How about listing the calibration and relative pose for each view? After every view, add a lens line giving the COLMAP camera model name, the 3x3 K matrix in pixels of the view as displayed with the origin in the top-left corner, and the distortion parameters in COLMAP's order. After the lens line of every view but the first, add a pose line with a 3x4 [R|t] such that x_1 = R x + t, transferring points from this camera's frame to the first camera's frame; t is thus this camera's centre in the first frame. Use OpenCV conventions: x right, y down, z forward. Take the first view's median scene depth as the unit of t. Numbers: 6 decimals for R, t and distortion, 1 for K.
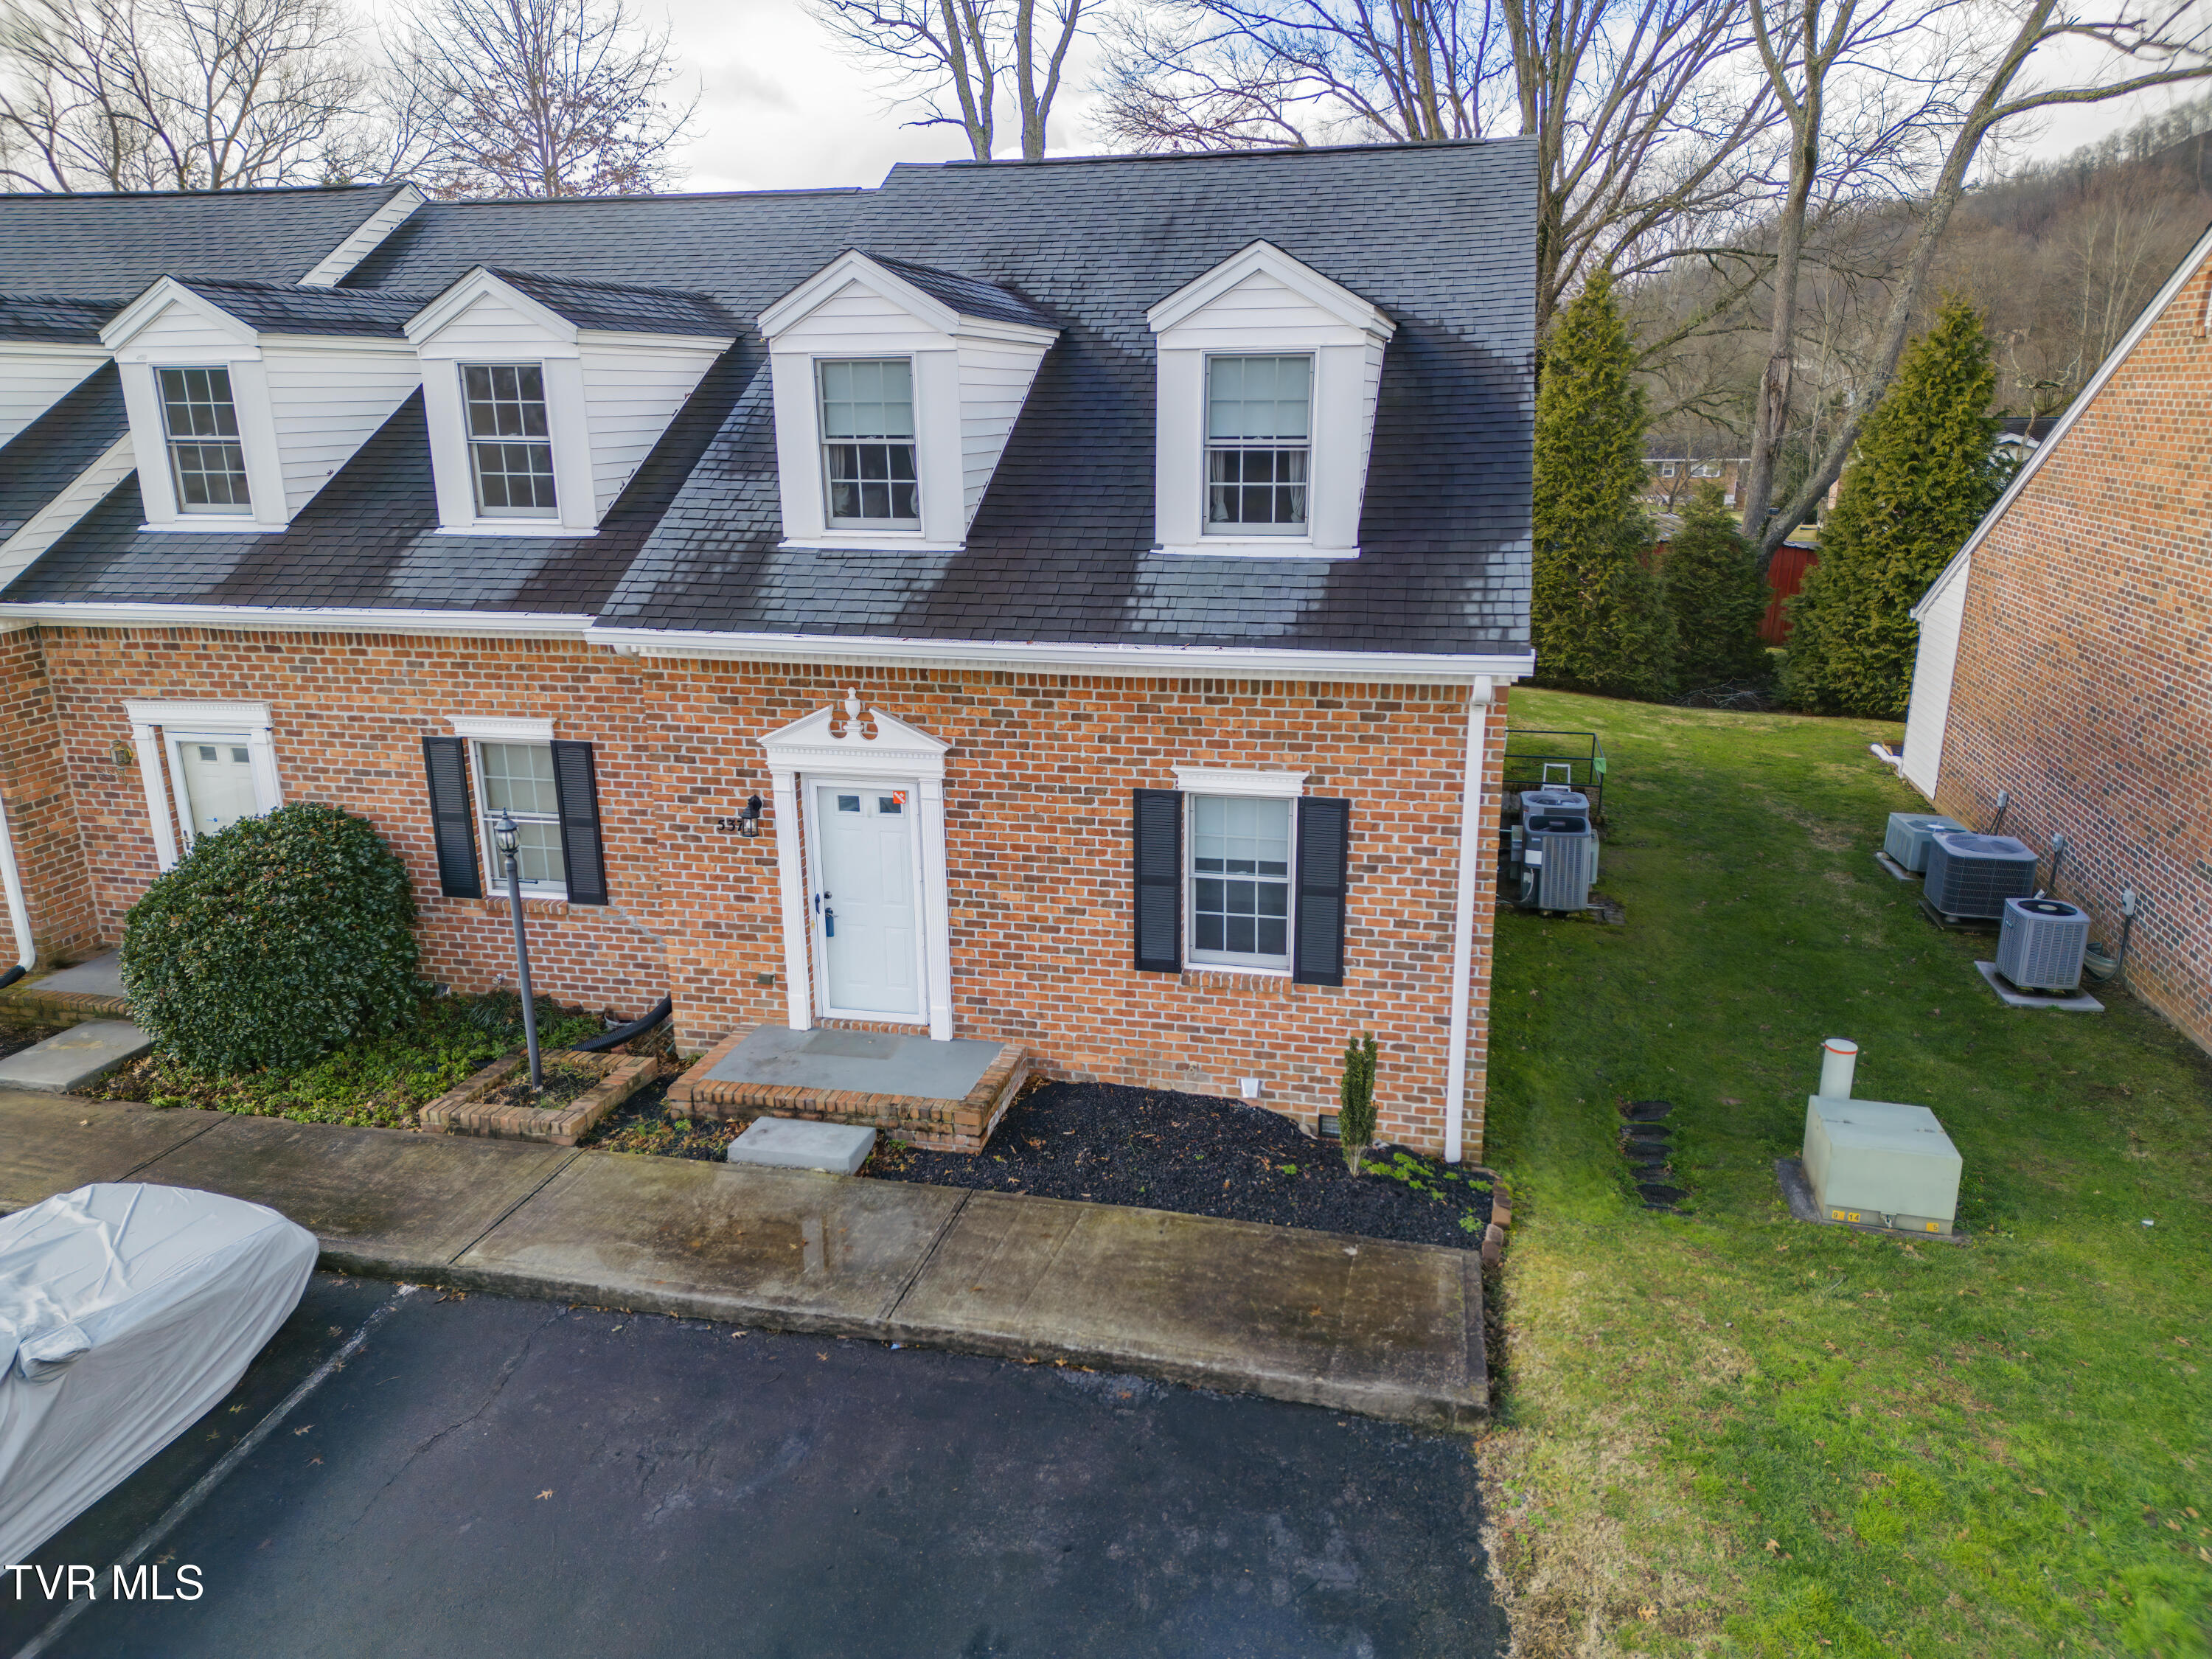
lens RADIAL K [[1499.6, 0, 1106.0], [0, 1499.6, 829.5], [0, 0, 1]] dist [0.007716, -0.006790]
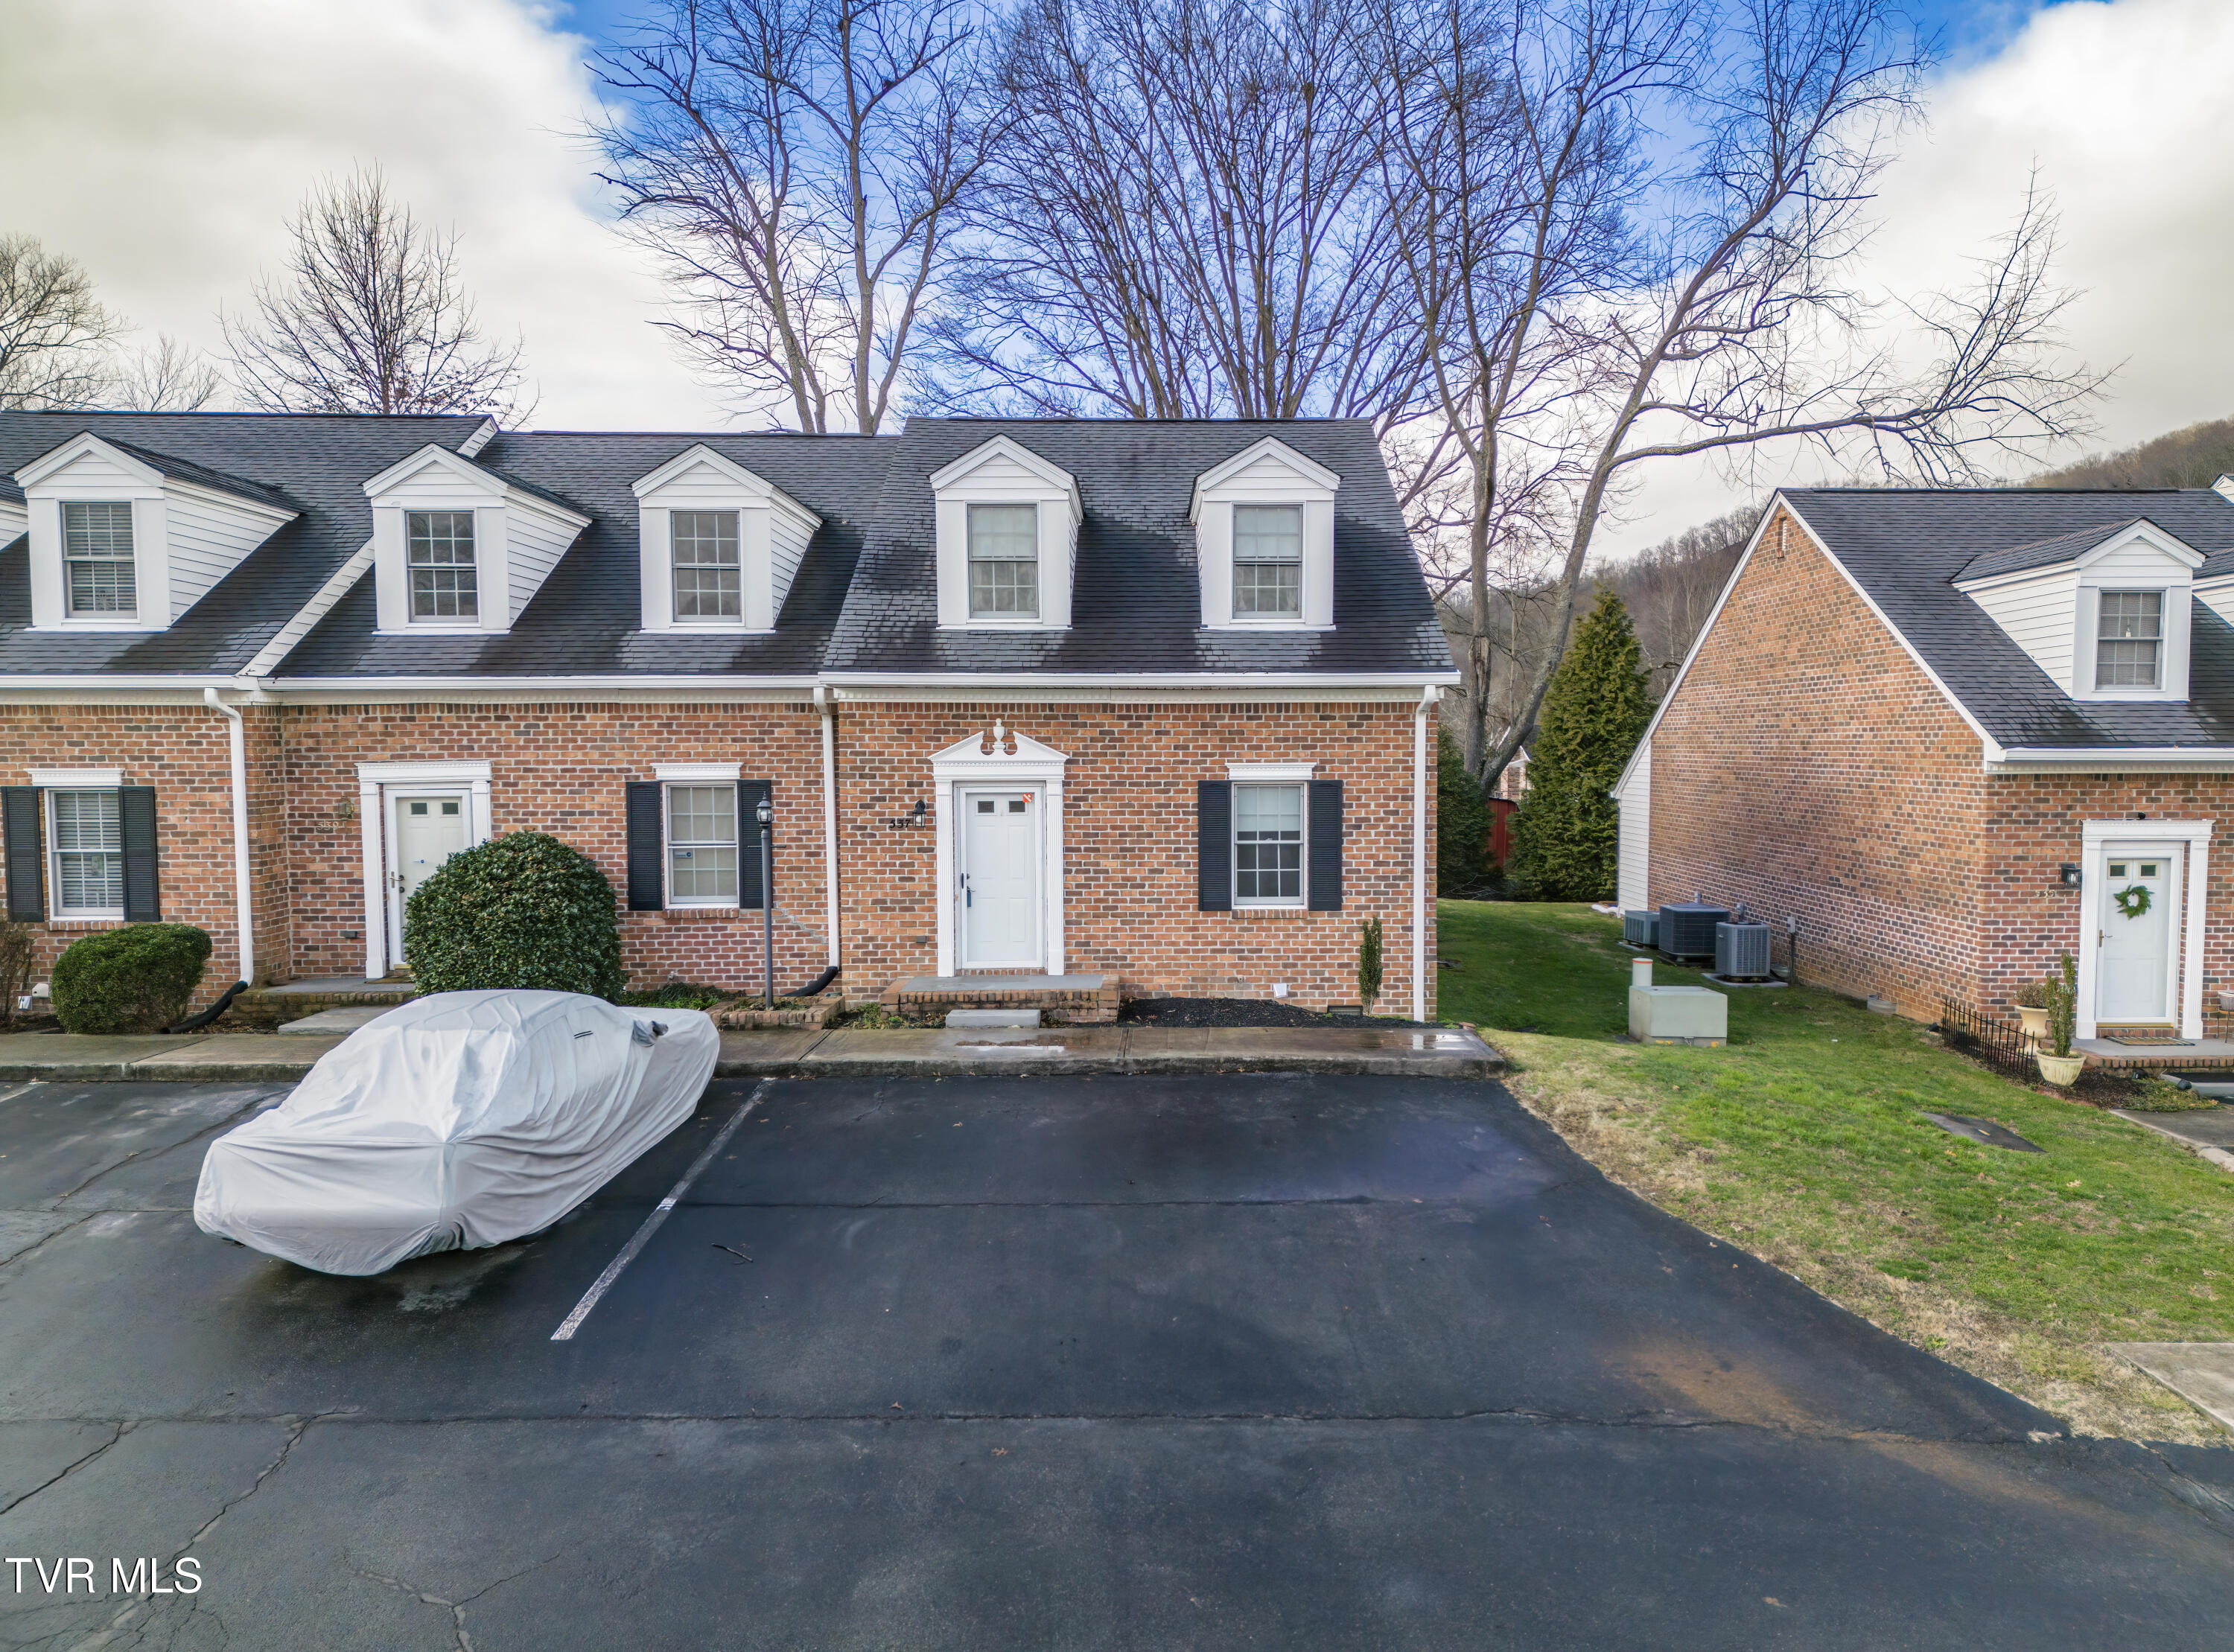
lens RADIAL K [[1595.4, 0, 1127.8], [0, 1595.4, 887.5], [0, 0, 1]] dist [0.002421, 0.001639]
pose [[0.973067, -0.011210, 0.230248, -0.387680], [0.058207, 0.978399, -0.198359, 0.360672], [-0.223051, 0.206419, 0.952701, -0.436532]]
